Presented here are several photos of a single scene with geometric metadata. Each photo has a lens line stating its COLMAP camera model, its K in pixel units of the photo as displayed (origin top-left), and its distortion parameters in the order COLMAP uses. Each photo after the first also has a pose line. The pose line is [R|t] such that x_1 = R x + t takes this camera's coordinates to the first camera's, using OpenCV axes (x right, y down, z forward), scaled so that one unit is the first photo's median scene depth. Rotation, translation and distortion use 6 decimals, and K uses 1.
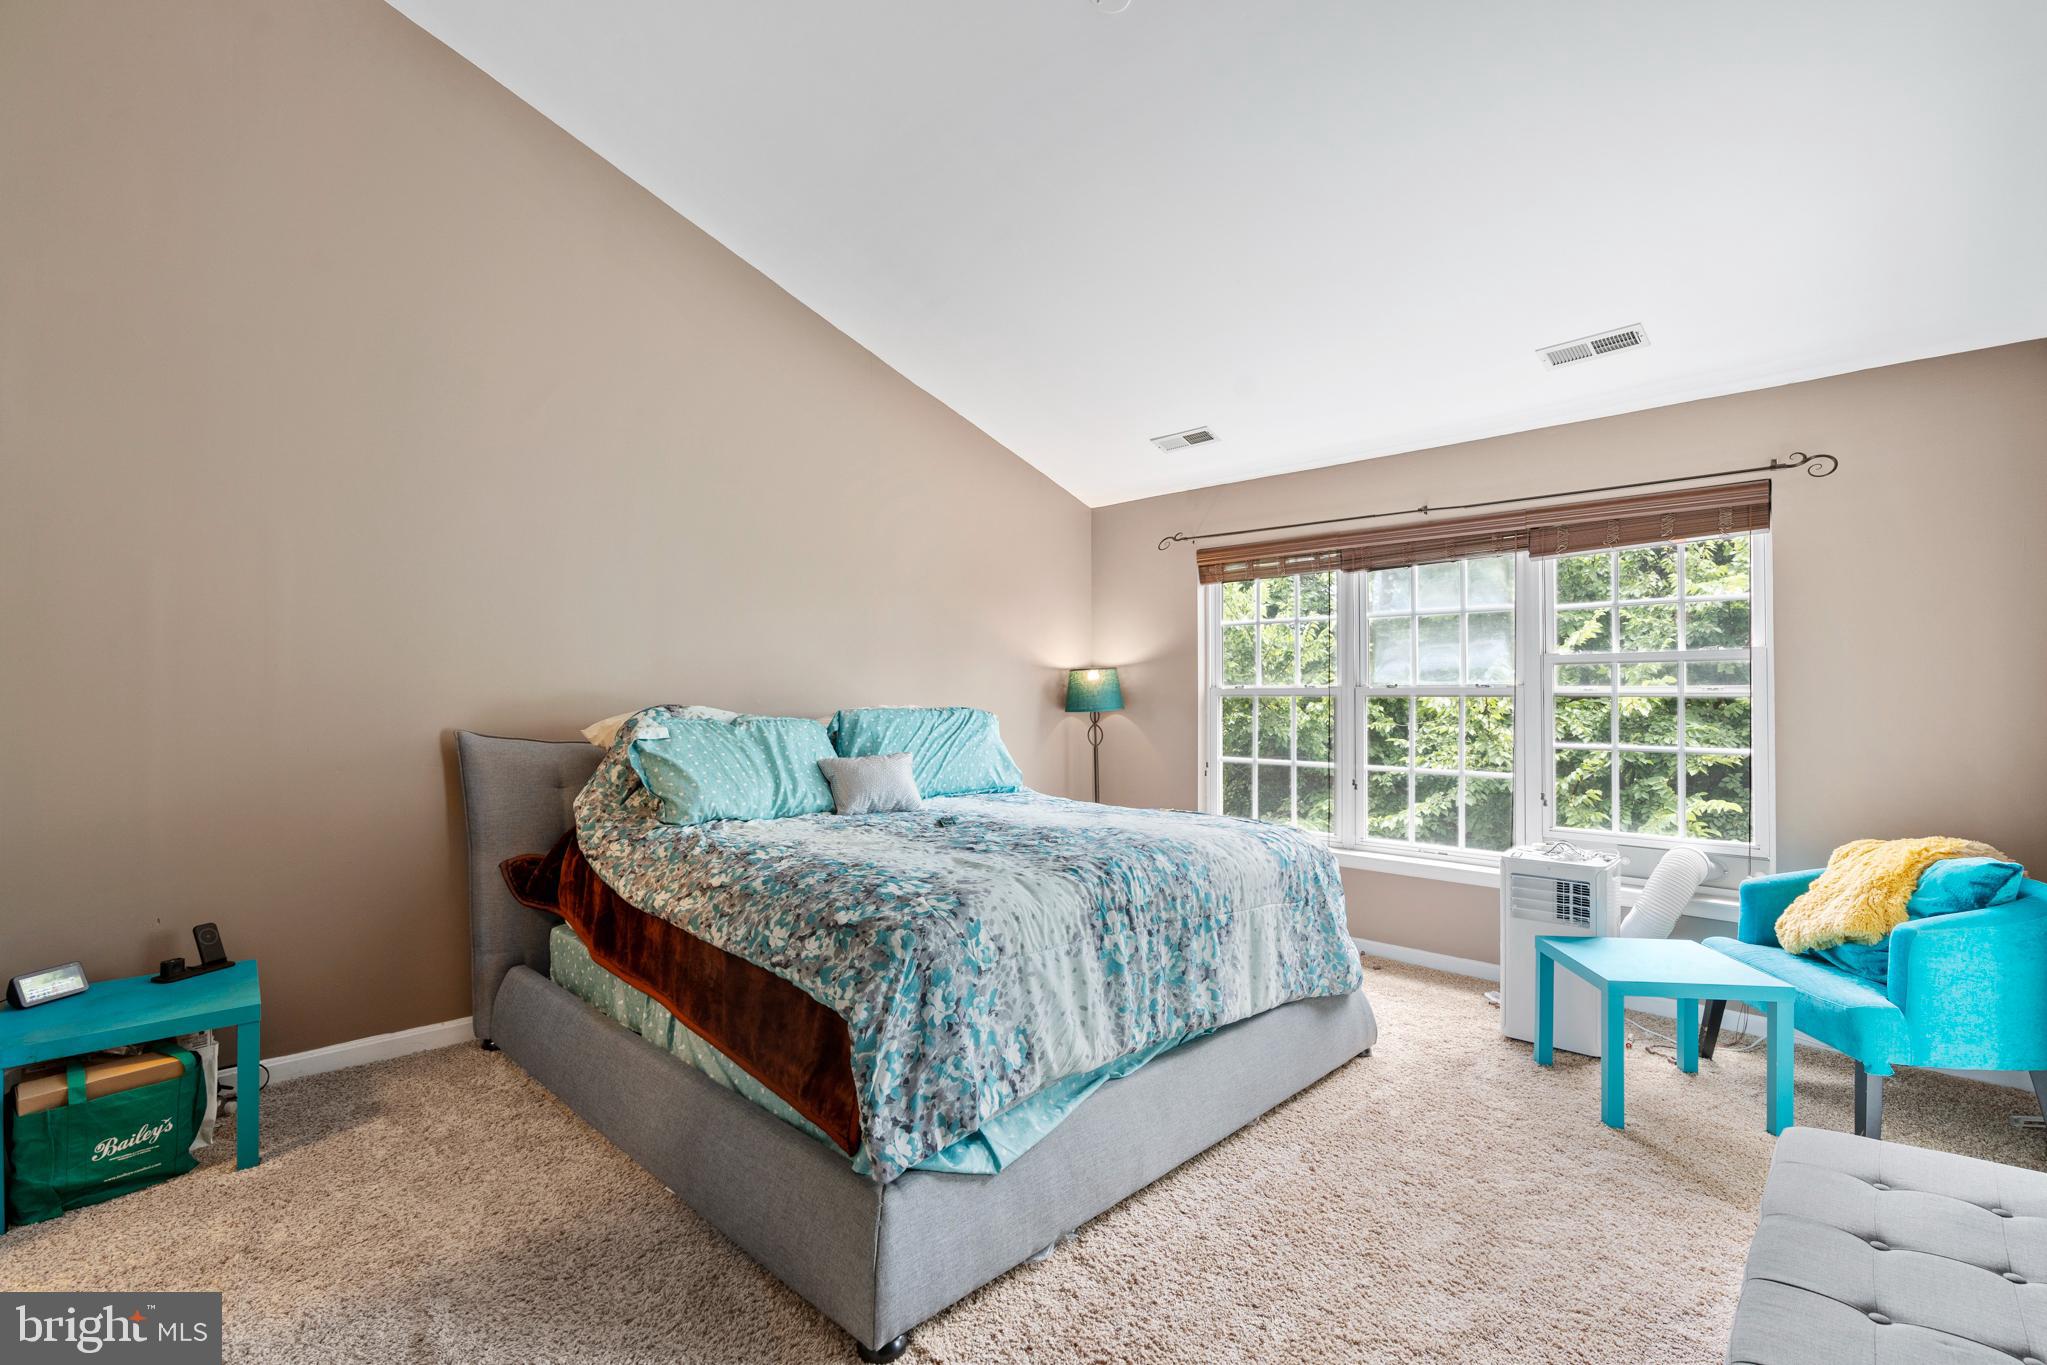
lens RADIAL K [[927.8, 0, 1030.5], [0, 927.8, 684.0], [0, 0, 1]] dist [-0.001685, 0.000042]
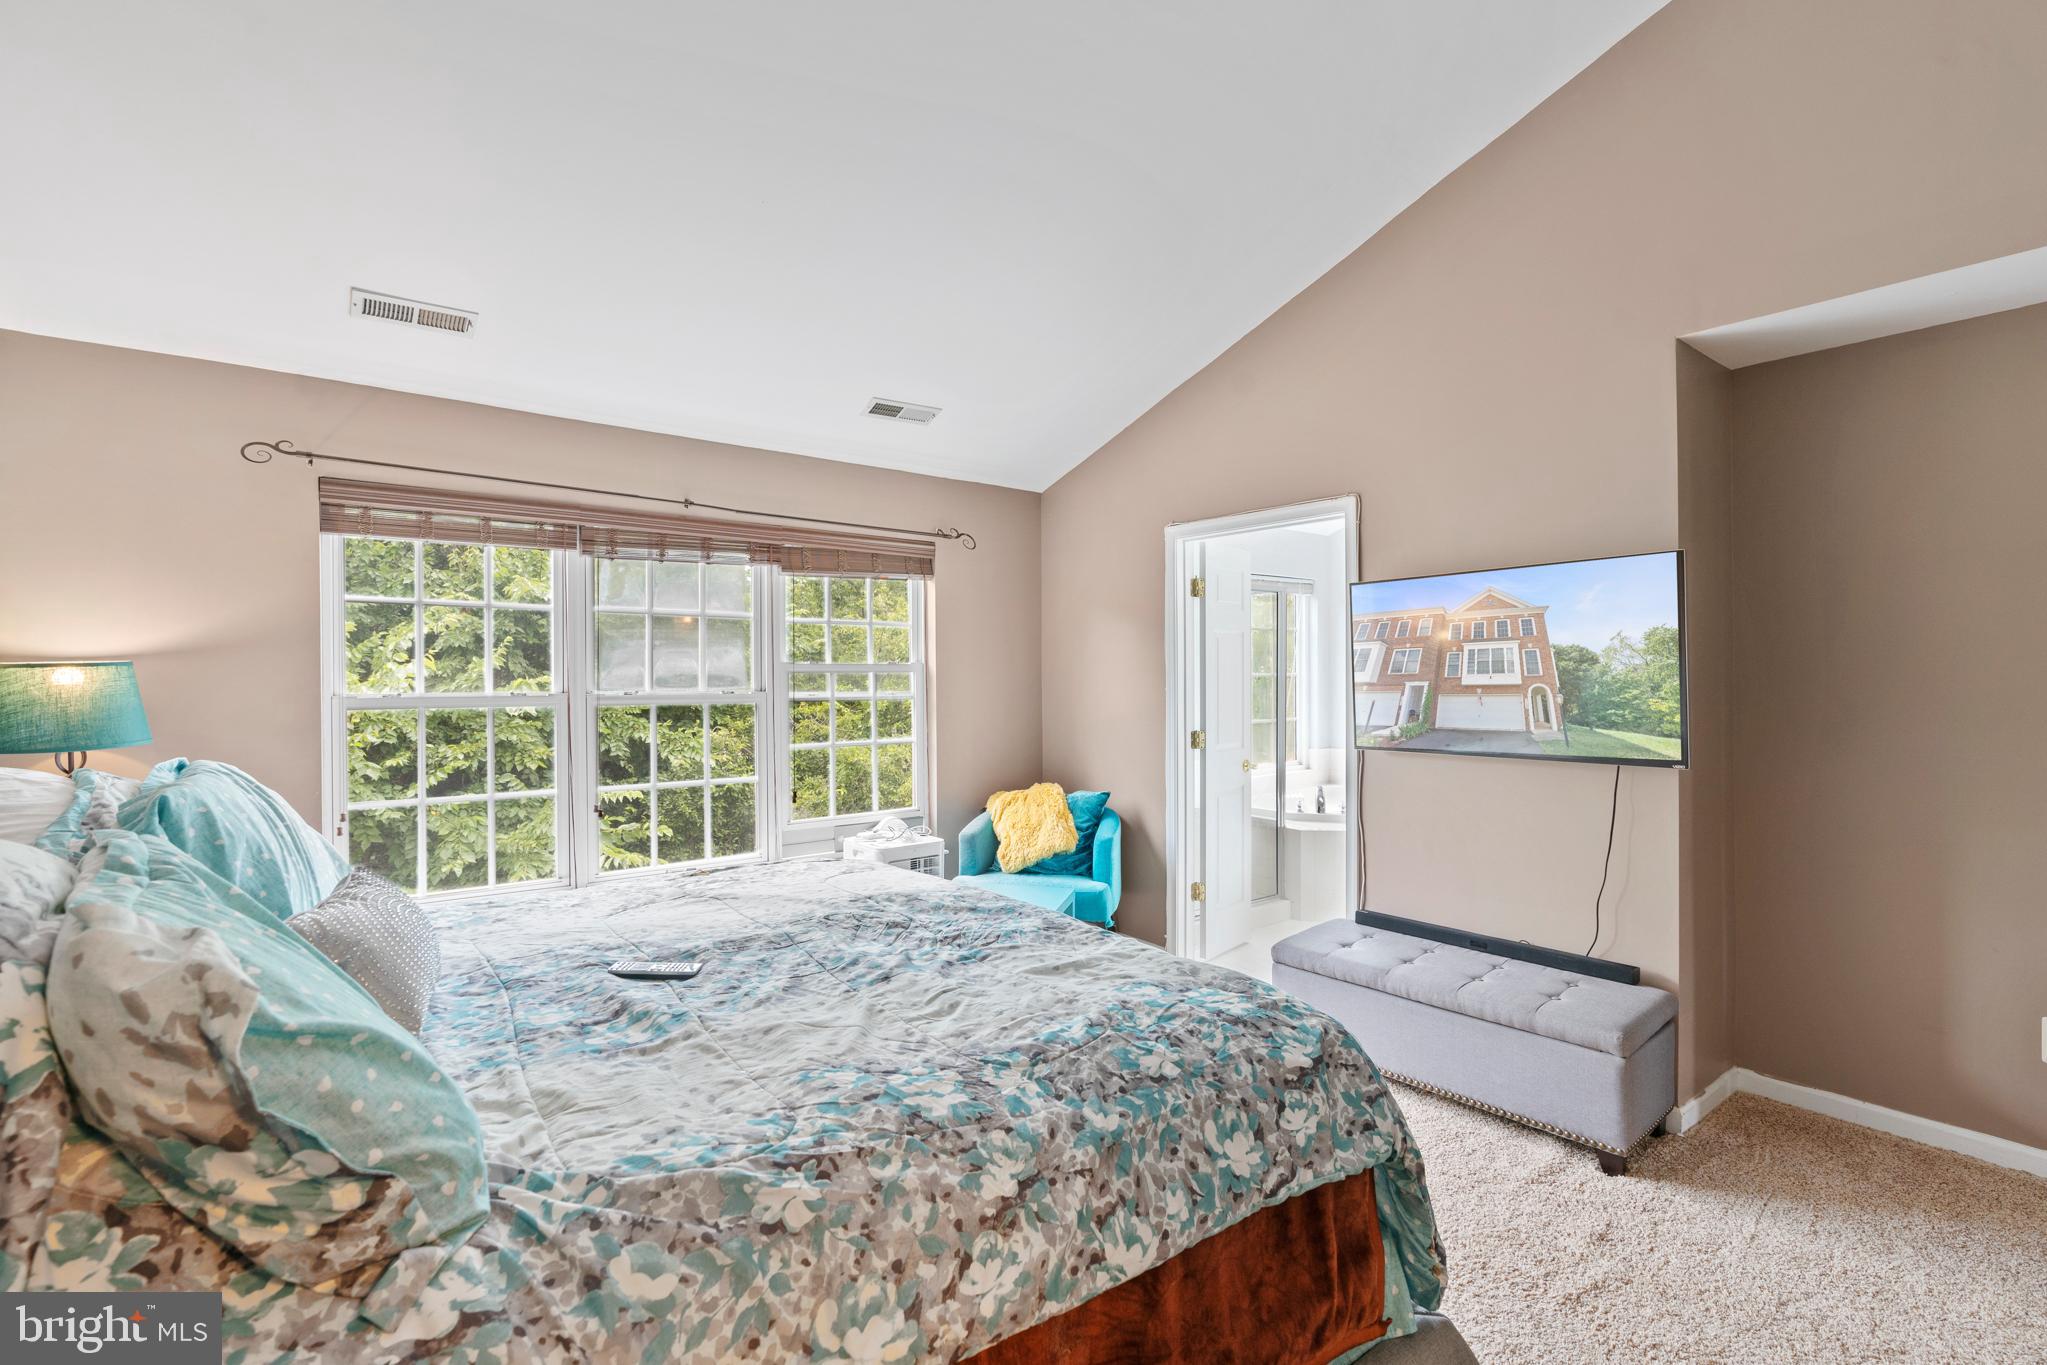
lens RADIAL K [[927.8, 0, 1031.0], [0, 927.8, 682.1], [0, 0, 1]] dist [-0.001685, 0.000042]
pose [[0.133770, -0.004921, 0.991000, -0.466907], [-0.008360, 0.999946, 0.006093, -0.018615], [-0.990977, -0.009100, 0.133721, 0.559022]]
